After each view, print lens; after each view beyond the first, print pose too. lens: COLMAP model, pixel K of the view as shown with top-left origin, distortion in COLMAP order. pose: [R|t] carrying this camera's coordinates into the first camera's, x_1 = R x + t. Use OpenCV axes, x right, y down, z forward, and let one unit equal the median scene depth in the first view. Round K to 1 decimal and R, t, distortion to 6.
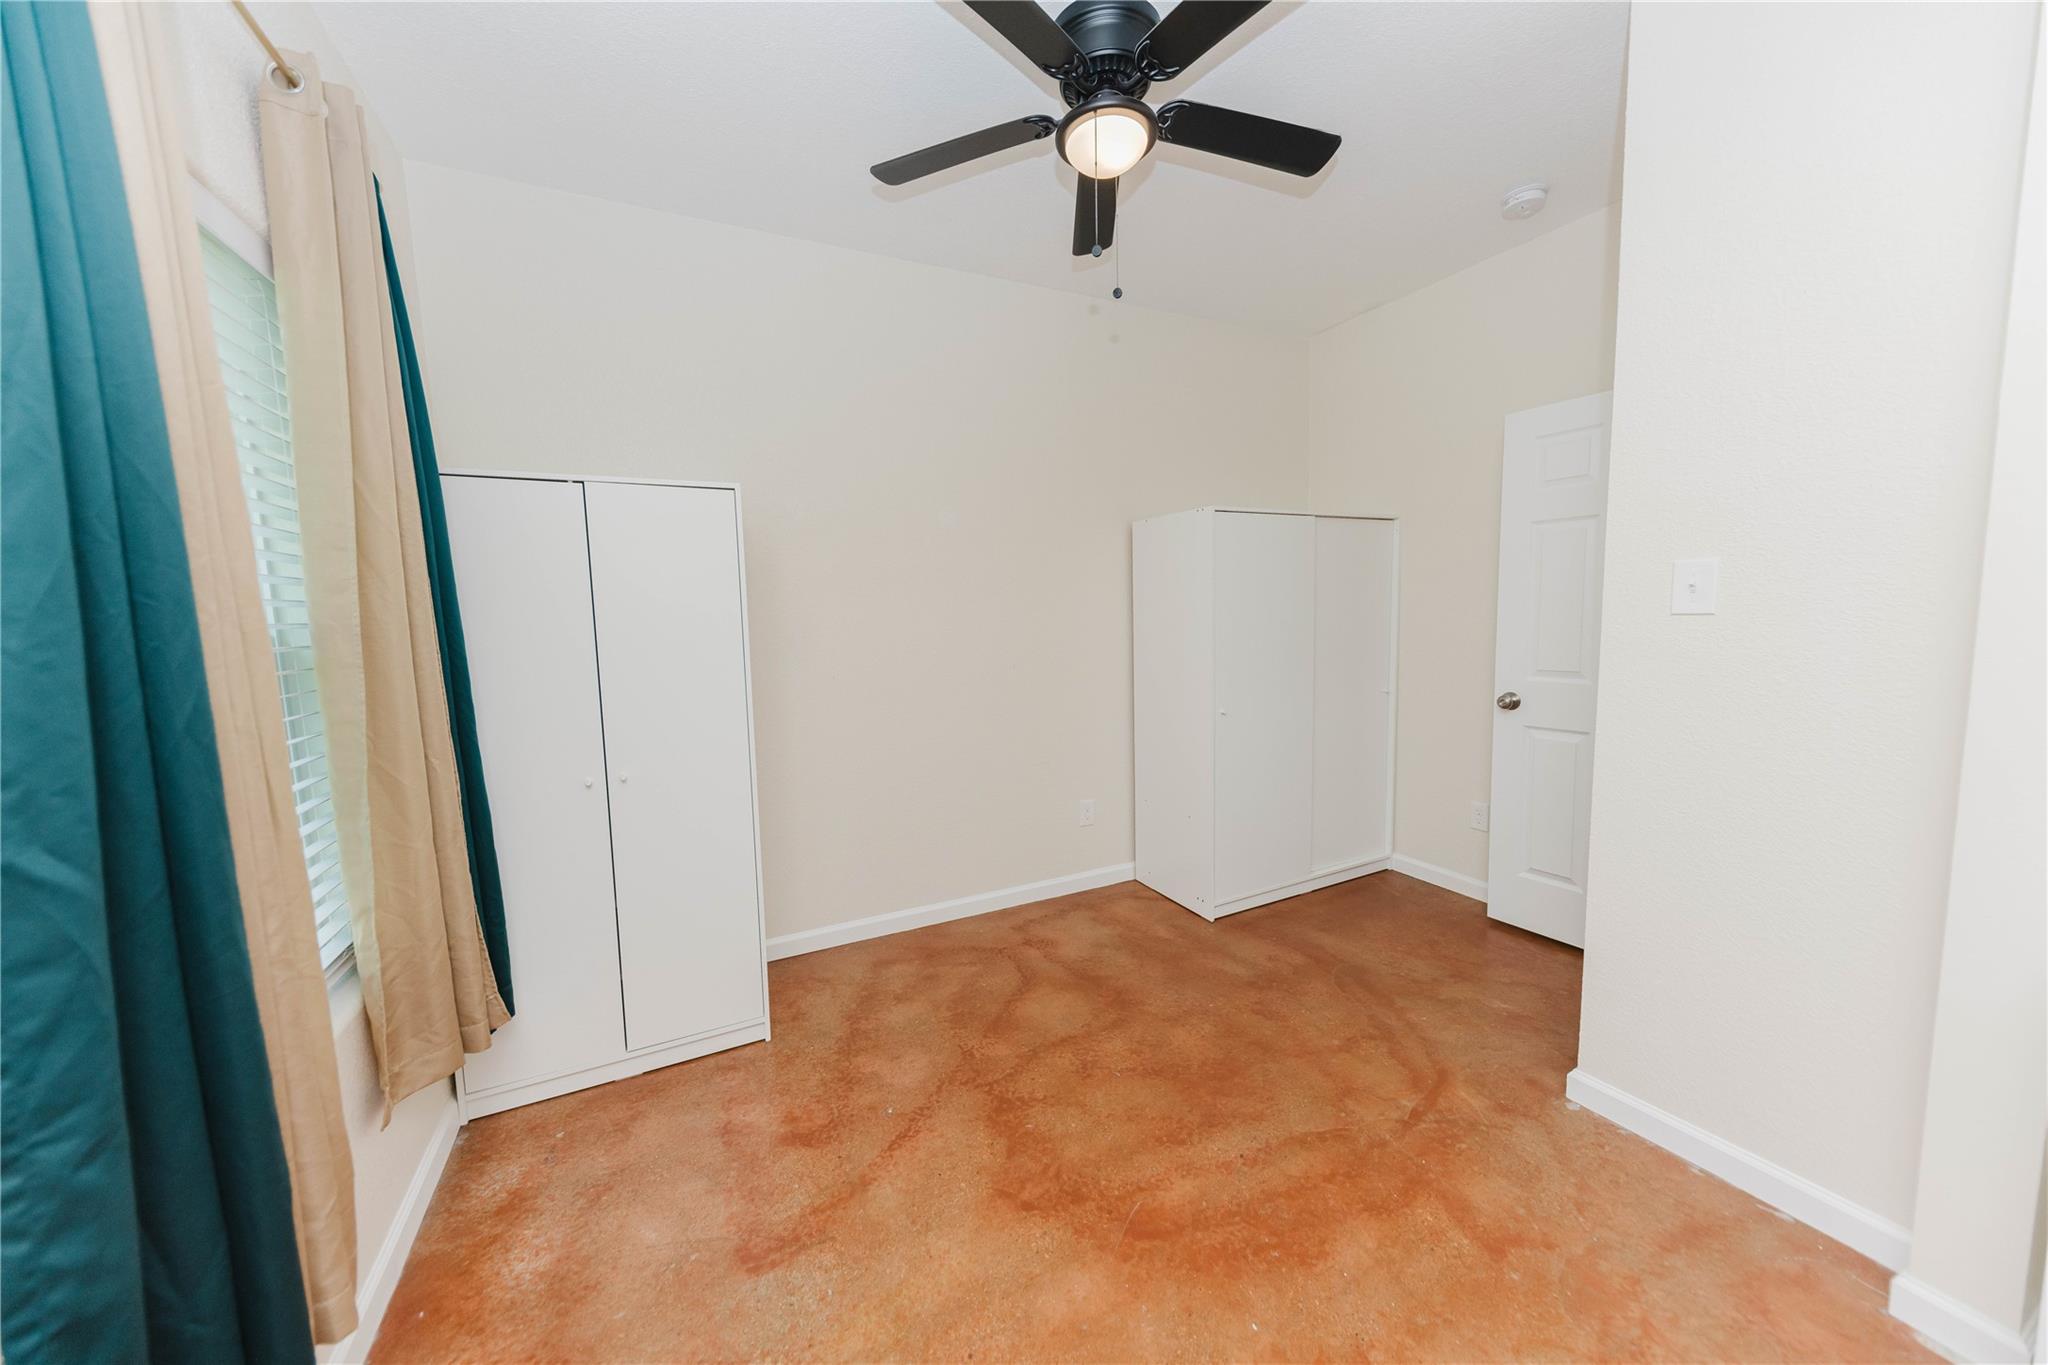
lens RADIAL K [[706.9, 0, 1024.0], [0, 706.9, 682.5], [0, 0, 1]] dist [0.018941, -0.006962]
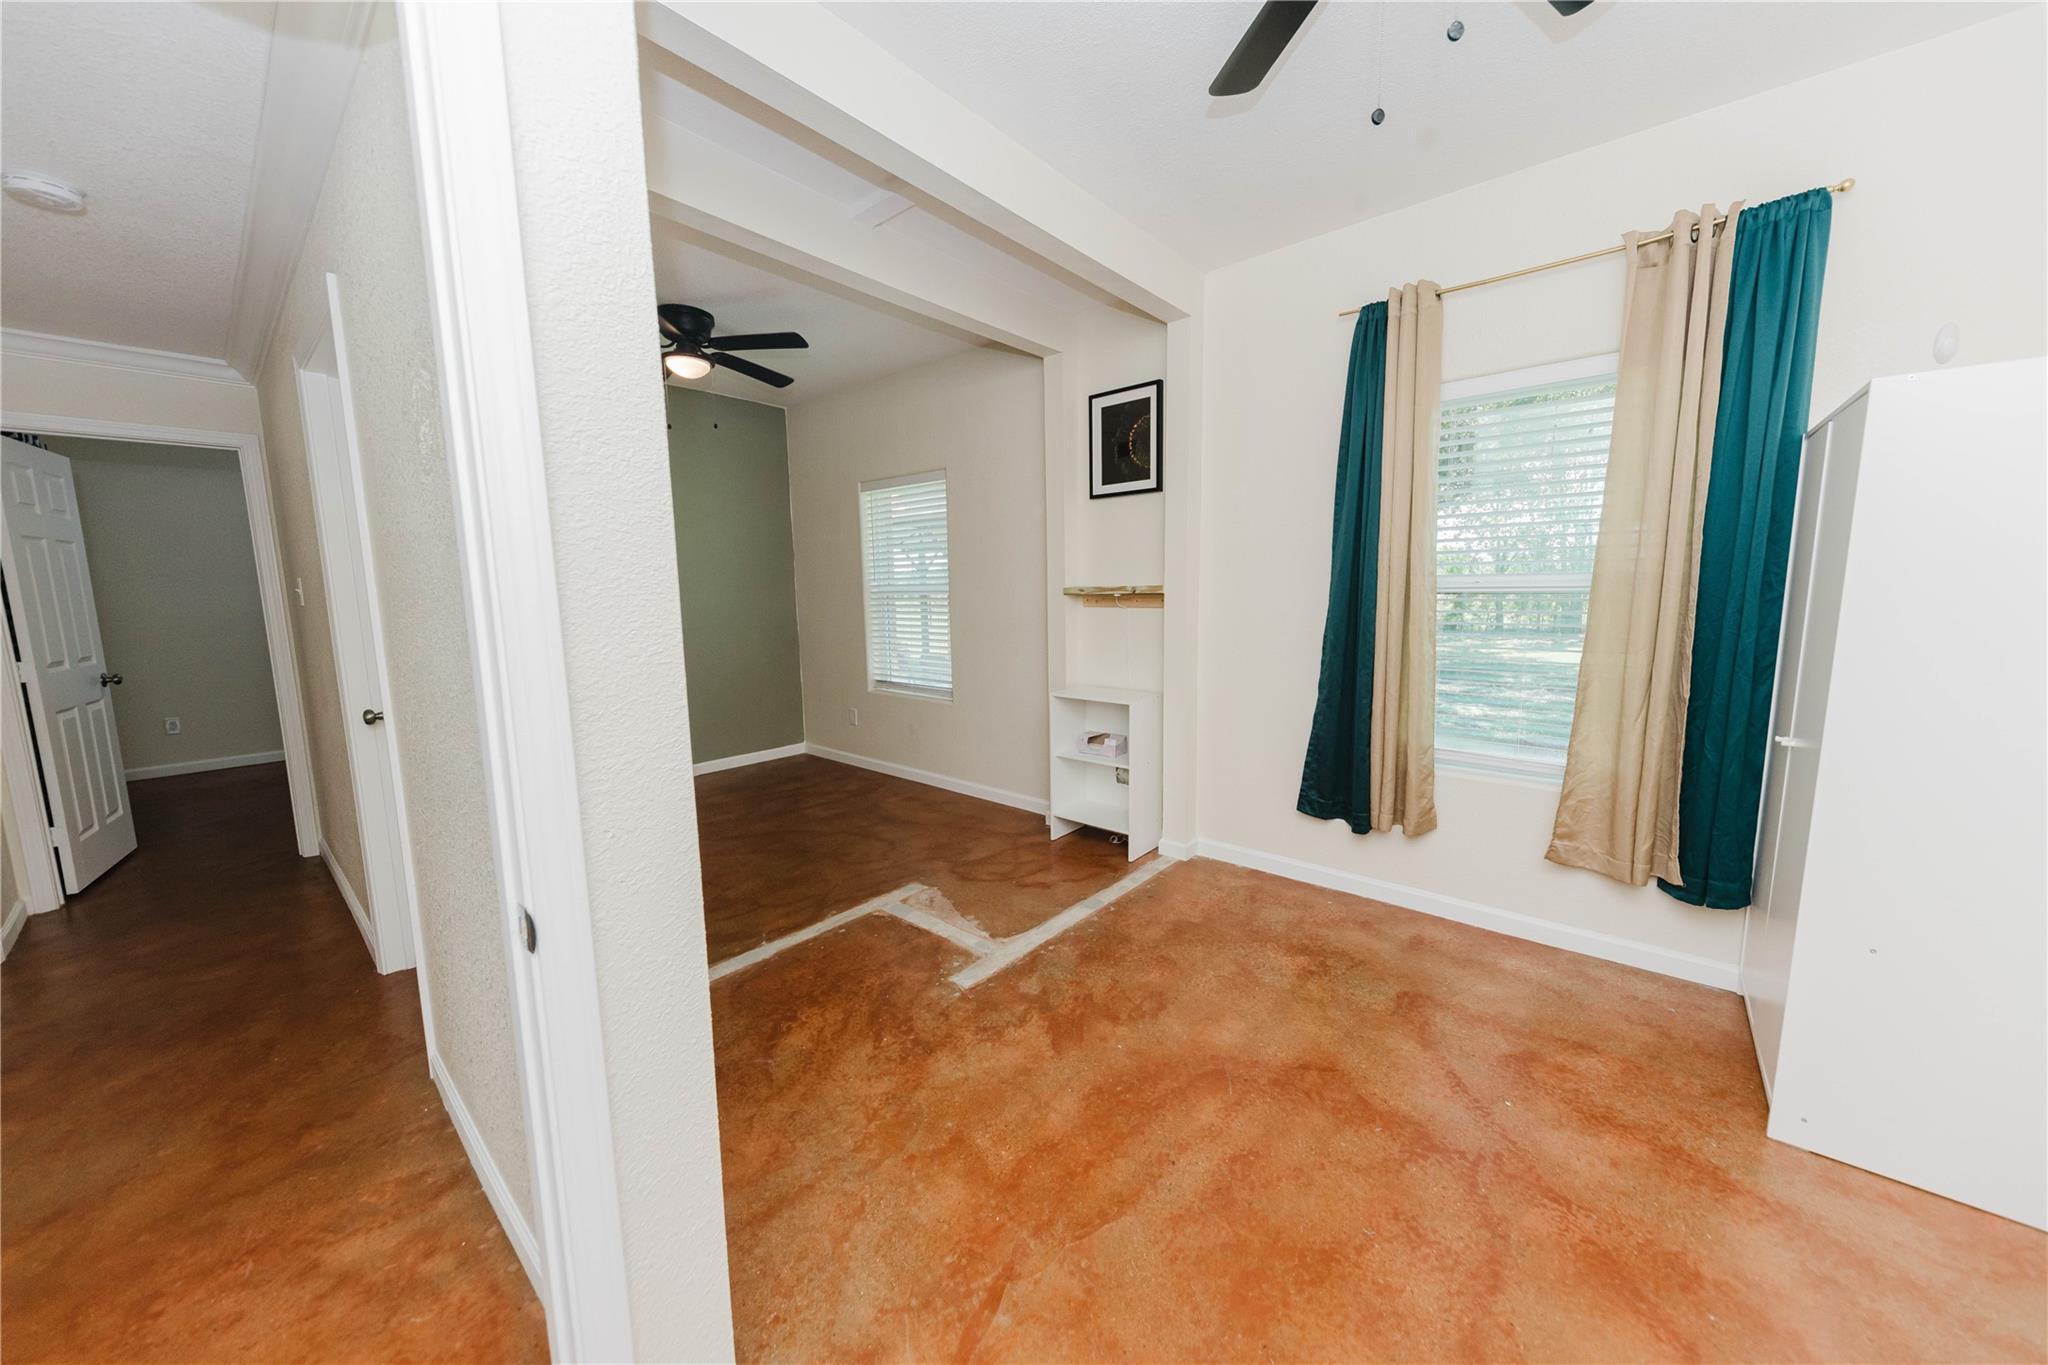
lens RADIAL K [[706.9, 0, 1024.0], [0, 706.9, 682.5], [0, 0, 1]] dist [0.018941, -0.006962]
pose [[-0.919229, 0.092686, -0.382658, 0.813921], [-0.000817, 0.971445, 0.237263, -0.188972], [0.393723, 0.218411, -0.892905, 1.673537]]
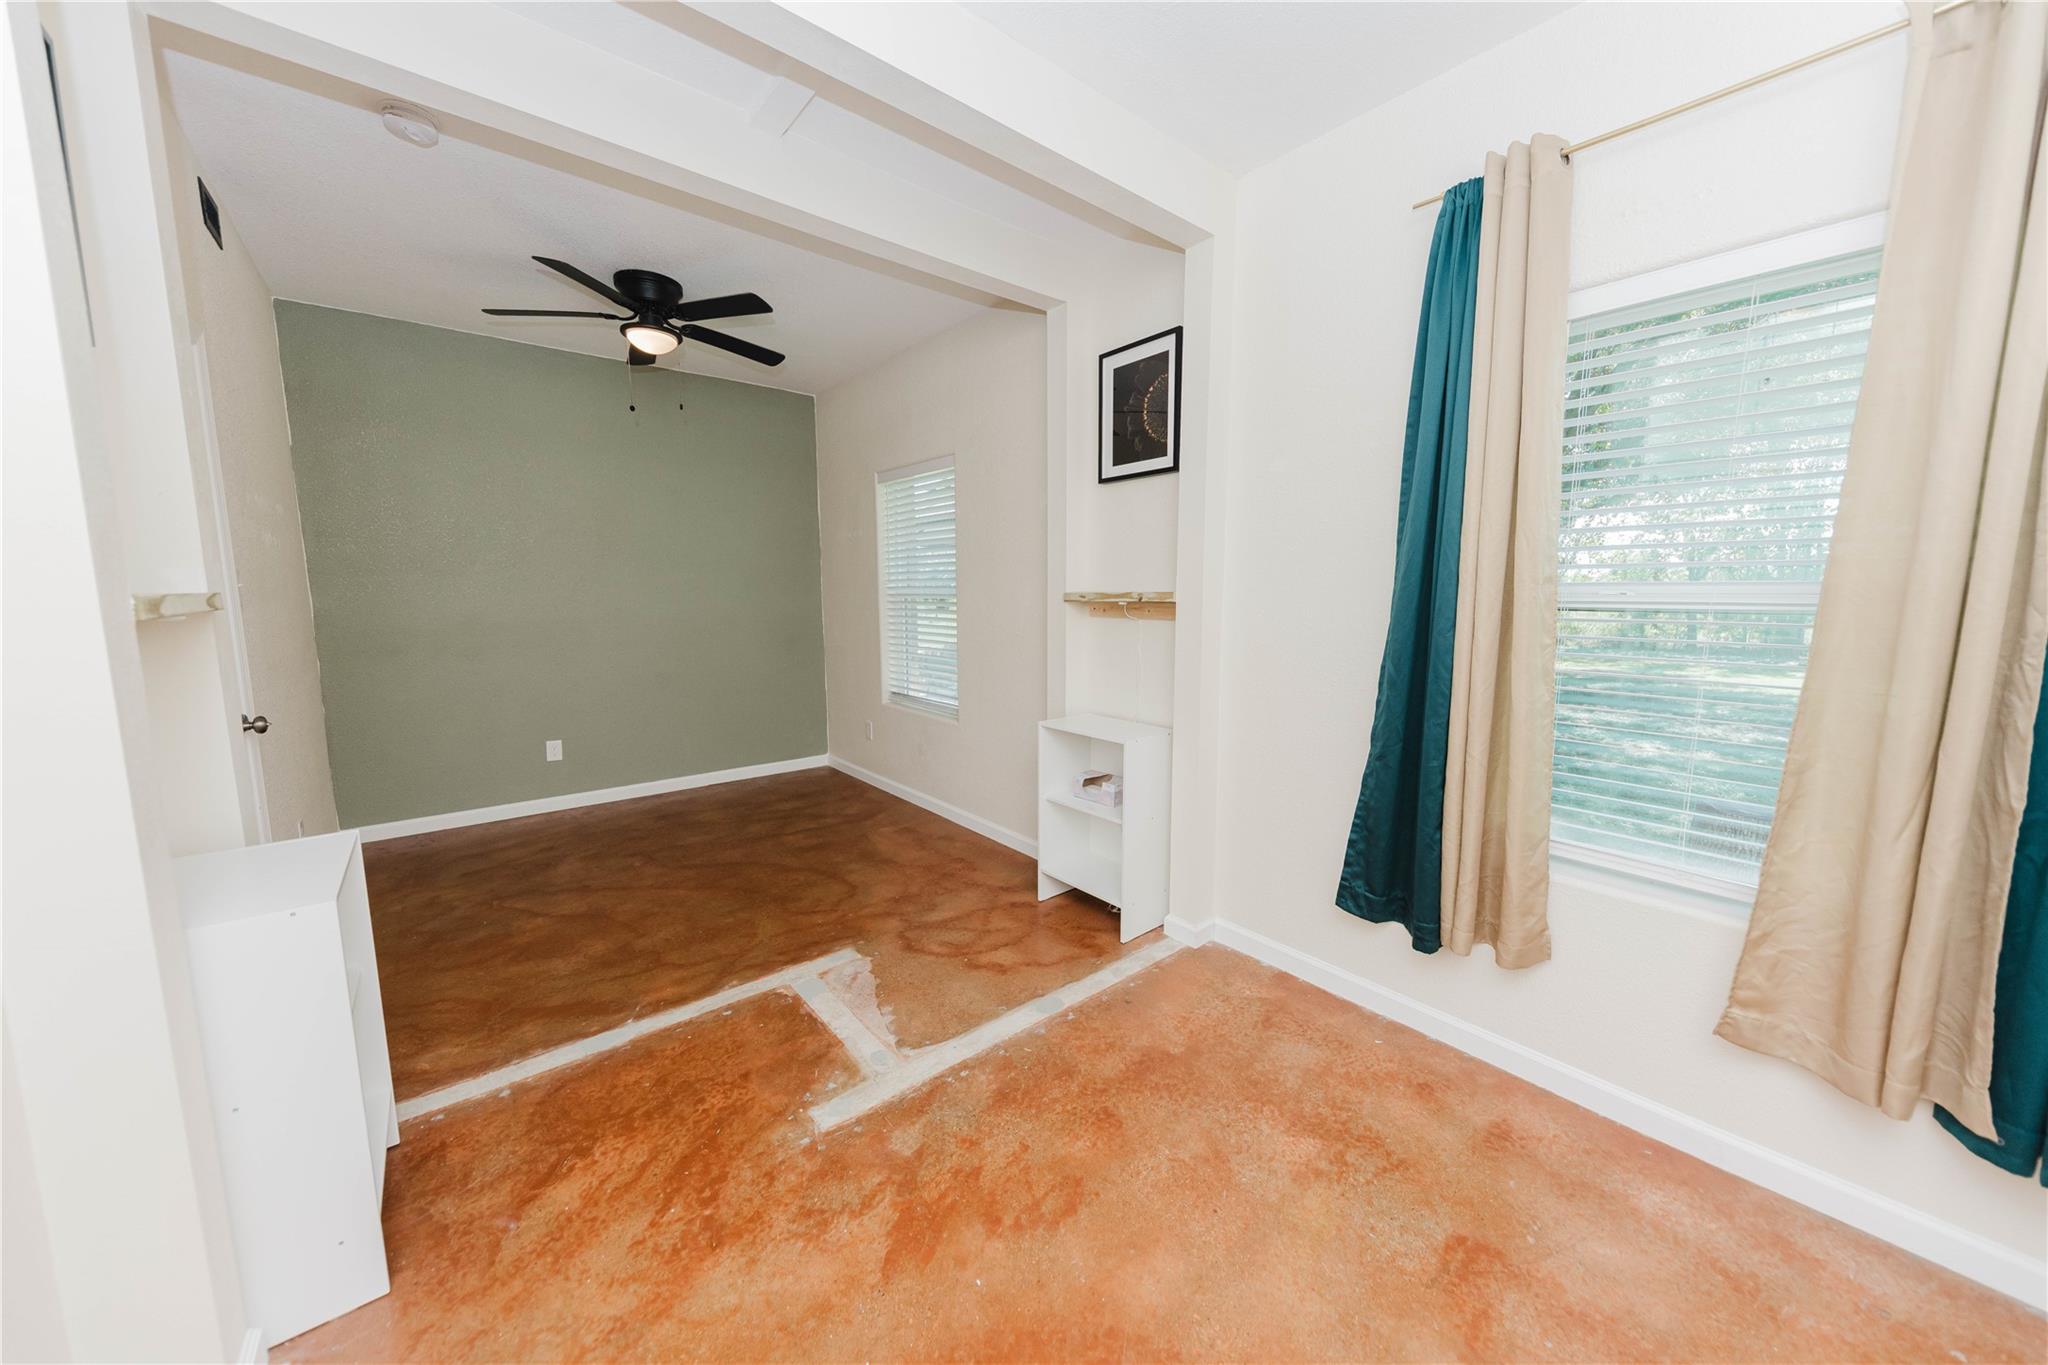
lens RADIAL K [[706.9, 0, 1024.0], [0, 706.9, 682.5], [0, 0, 1]] dist [0.018941, -0.006962]
pose [[-0.971910, 0.058312, -0.228015, 0.349059], [0.003538, 0.972331, 0.233582, -0.151842], [0.235326, 0.226214, -0.945224, 1.415679]]
